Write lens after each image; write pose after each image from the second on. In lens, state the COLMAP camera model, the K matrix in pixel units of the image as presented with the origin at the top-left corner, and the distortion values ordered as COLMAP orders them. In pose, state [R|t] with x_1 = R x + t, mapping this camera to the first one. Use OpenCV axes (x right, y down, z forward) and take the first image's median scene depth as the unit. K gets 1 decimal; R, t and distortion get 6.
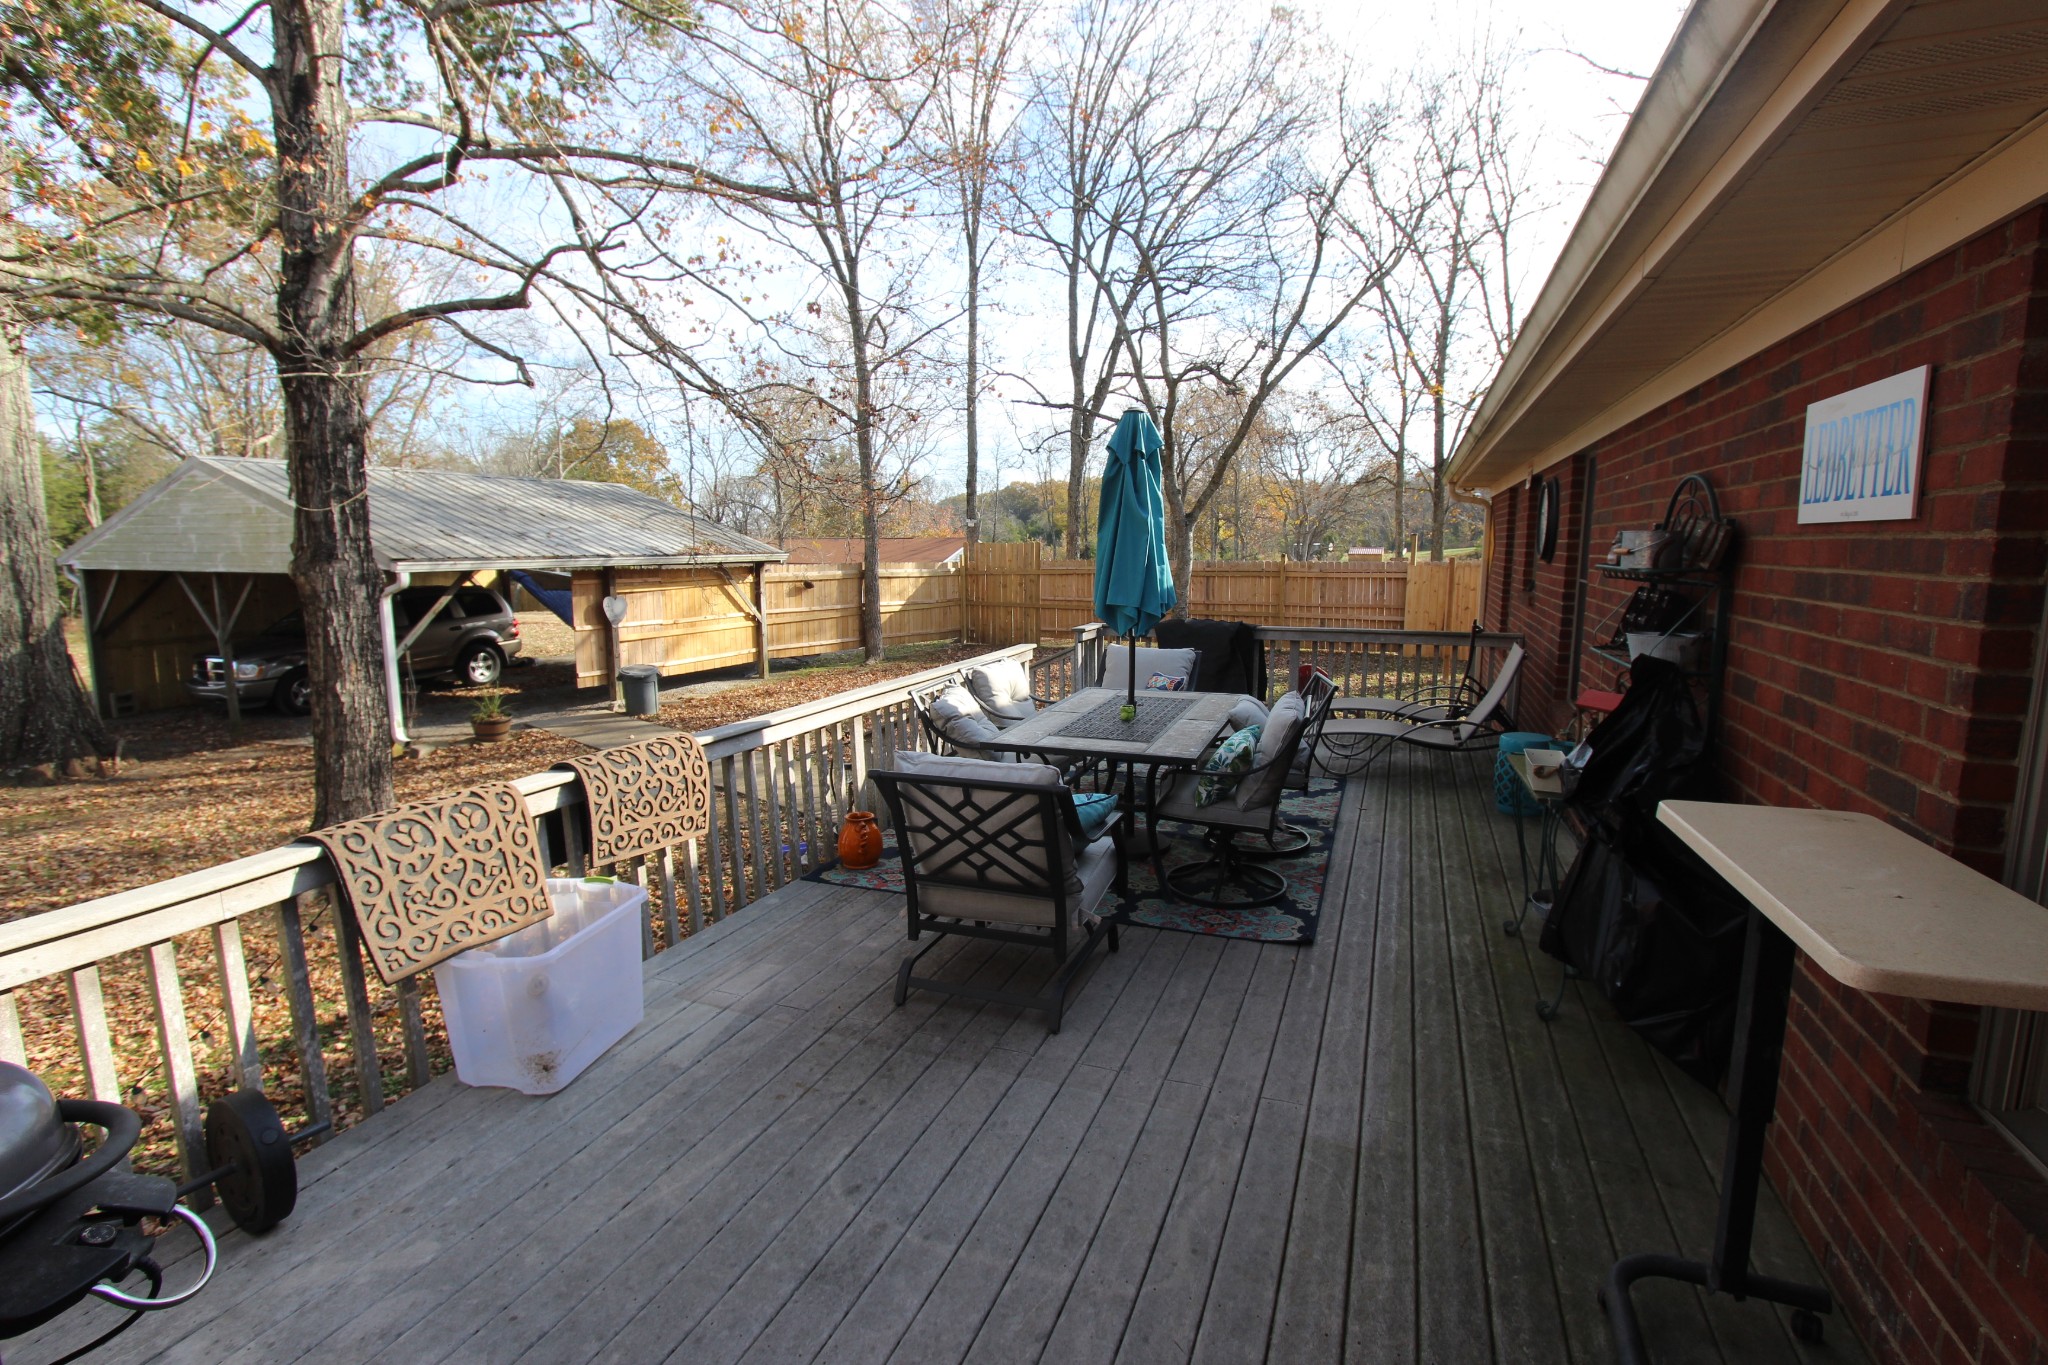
lens RADIAL K [[945.9, 0, 1033.0], [0, 945.9, 677.0], [0, 0, 1]] dist [-0.011915, 0.000348]
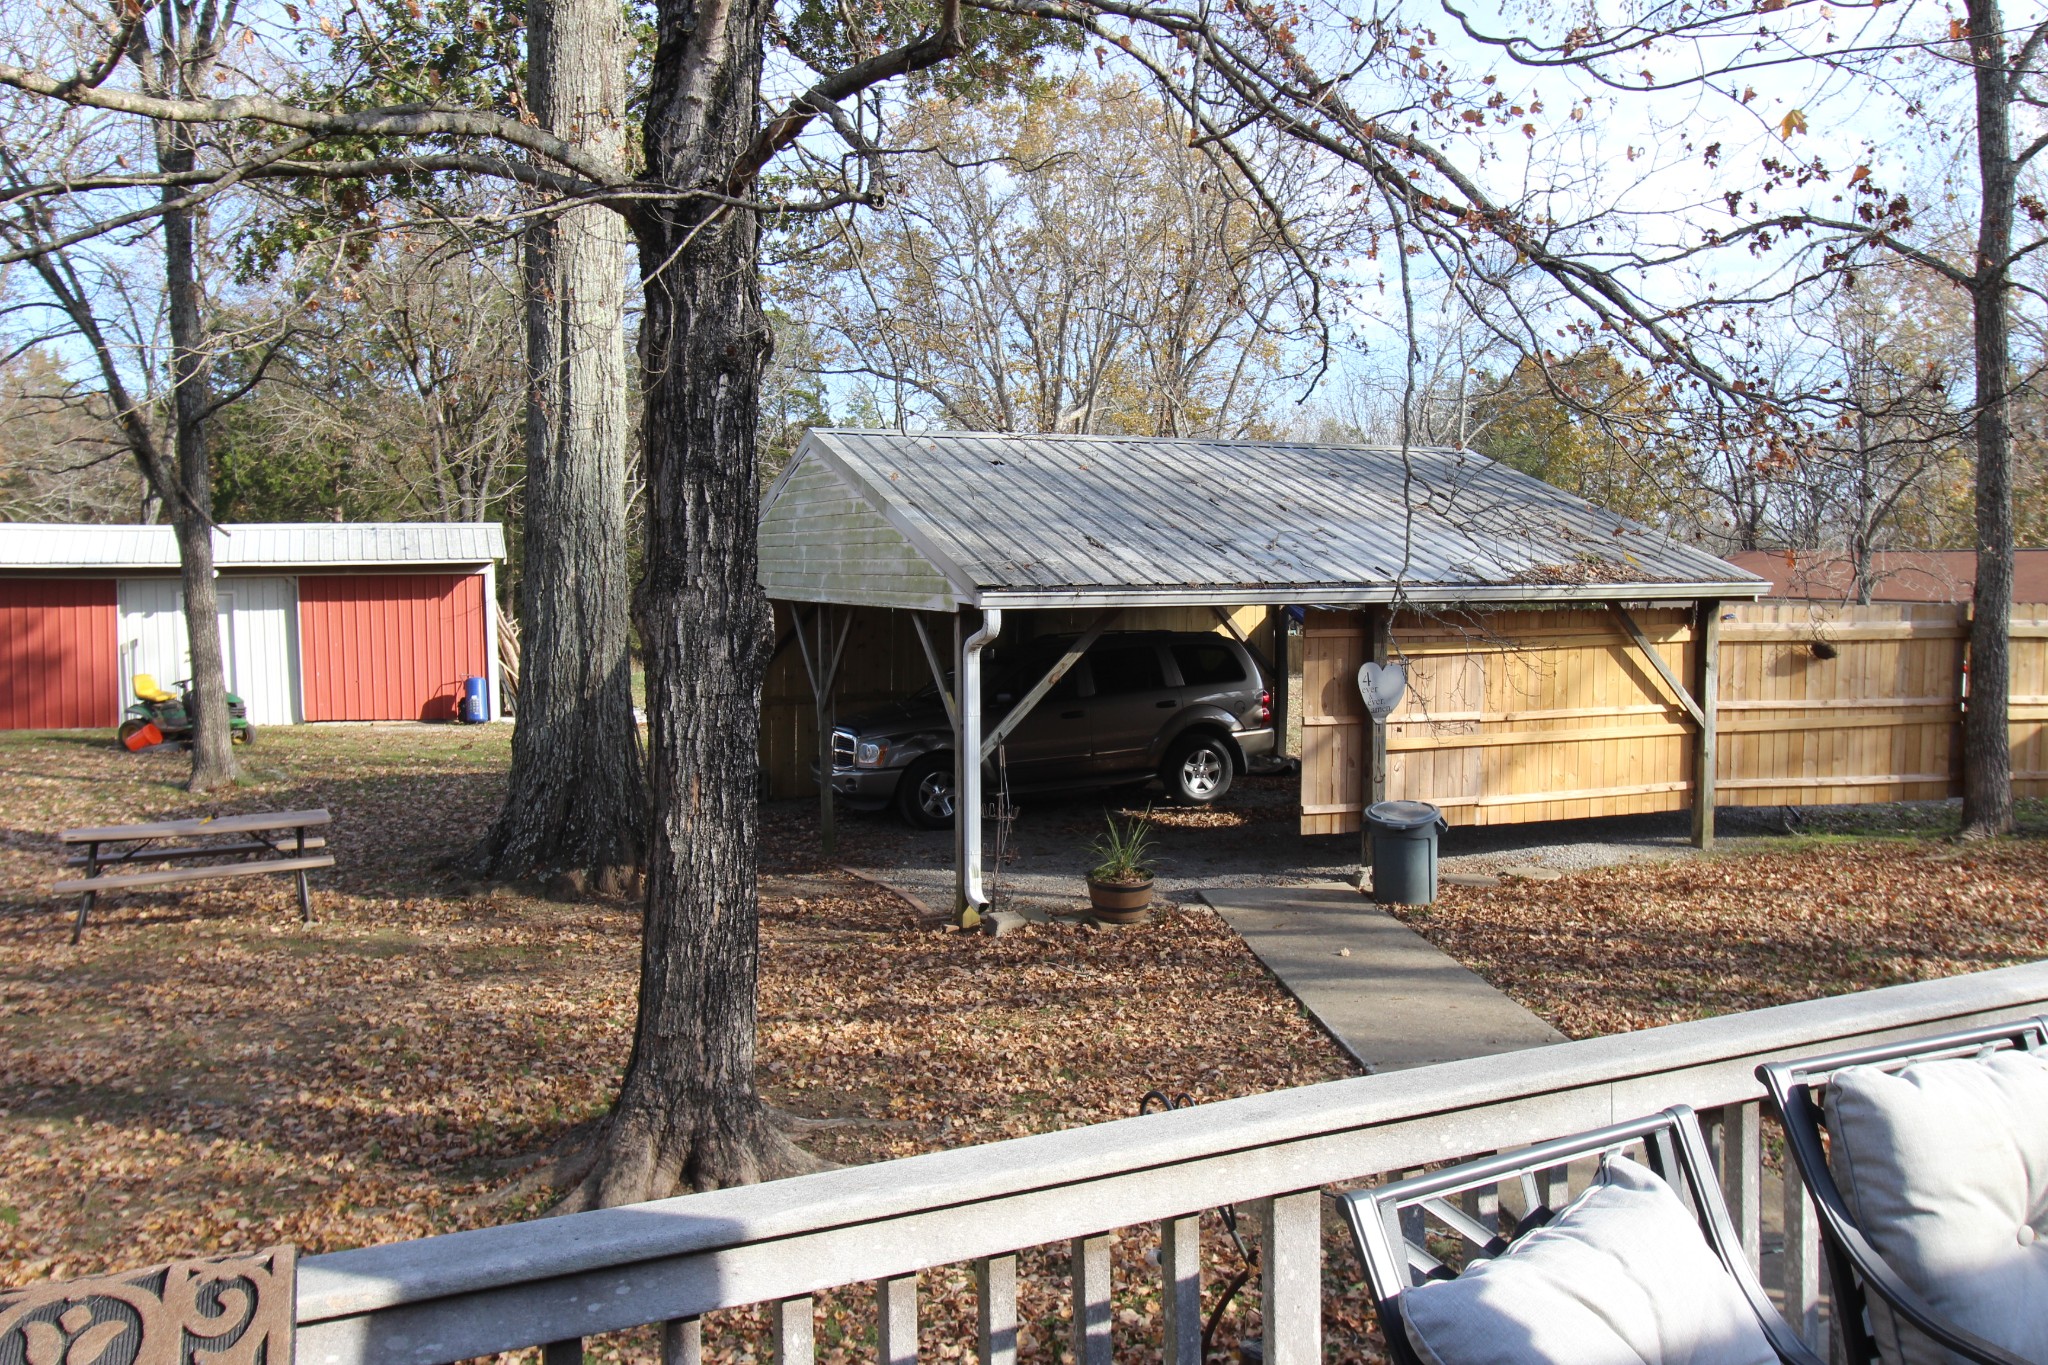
lens RADIAL K [[1658.3, 0, 1032.2], [0, 1658.3, 679.0], [0, 0, 1]] dist [-0.016766, 0.040648]
pose [[0.735511, 0.046101, -0.675942, 0.025383], [-0.092956, 0.995114, -0.033278, -0.029580], [0.671105, 0.087310, 0.736203, 0.215706]]
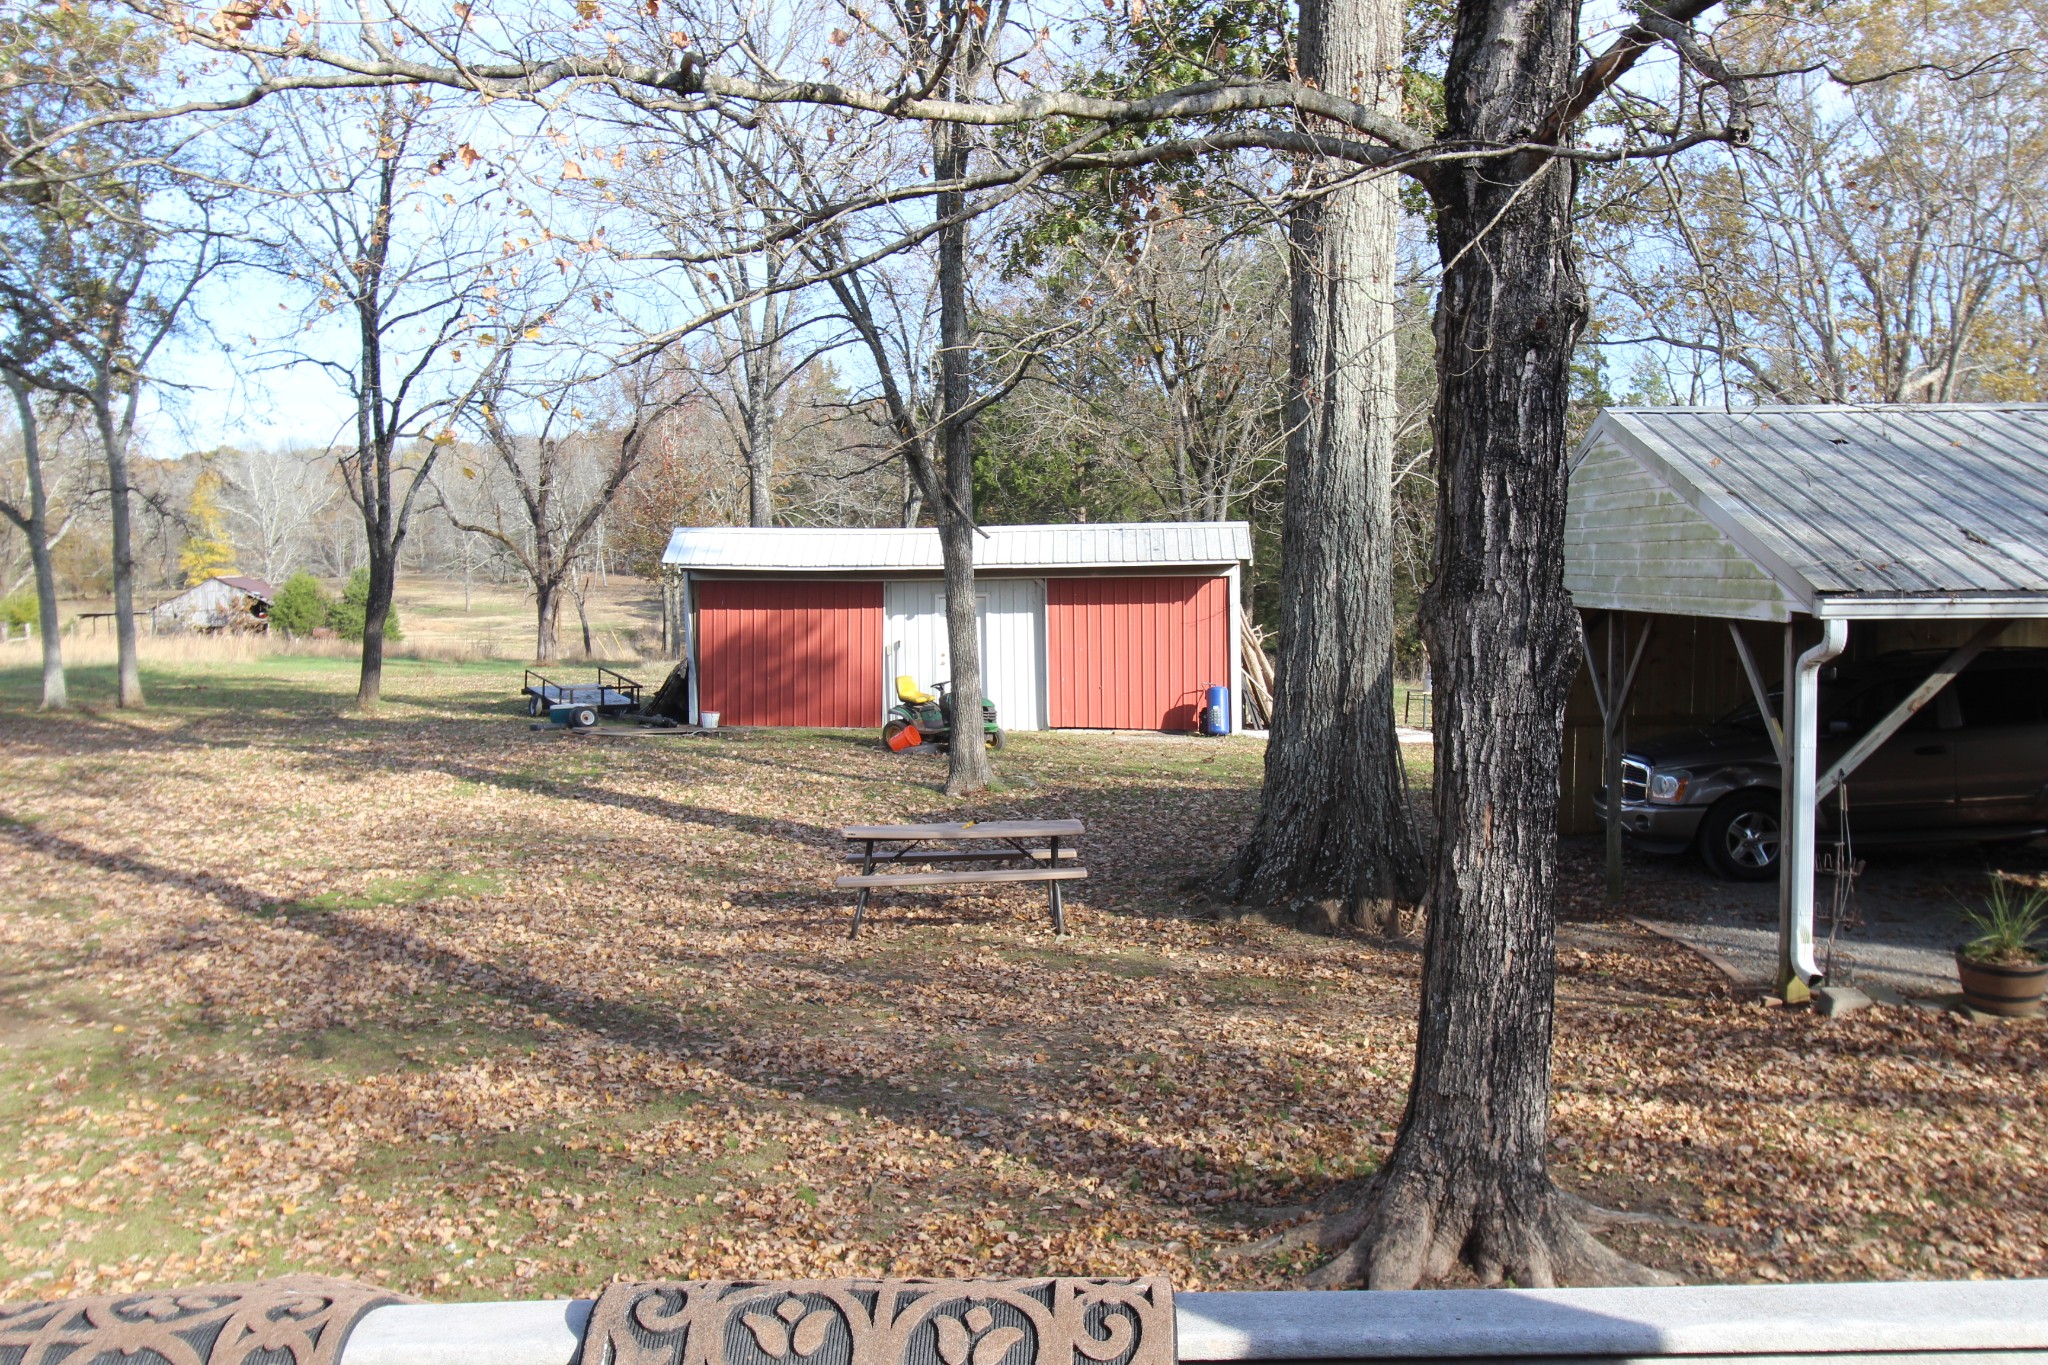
lens RADIAL K [[1853.9, 0, 1037.2], [0, 1853.9, 676.1], [0, 0, 1]] dist [-0.014988, 0.055852]
pose [[0.398820, 0.052234, -0.915540, 0.018205], [-0.123102, 0.992390, 0.002994, -0.028482], [0.908729, 0.111511, 0.402215, 0.206167]]
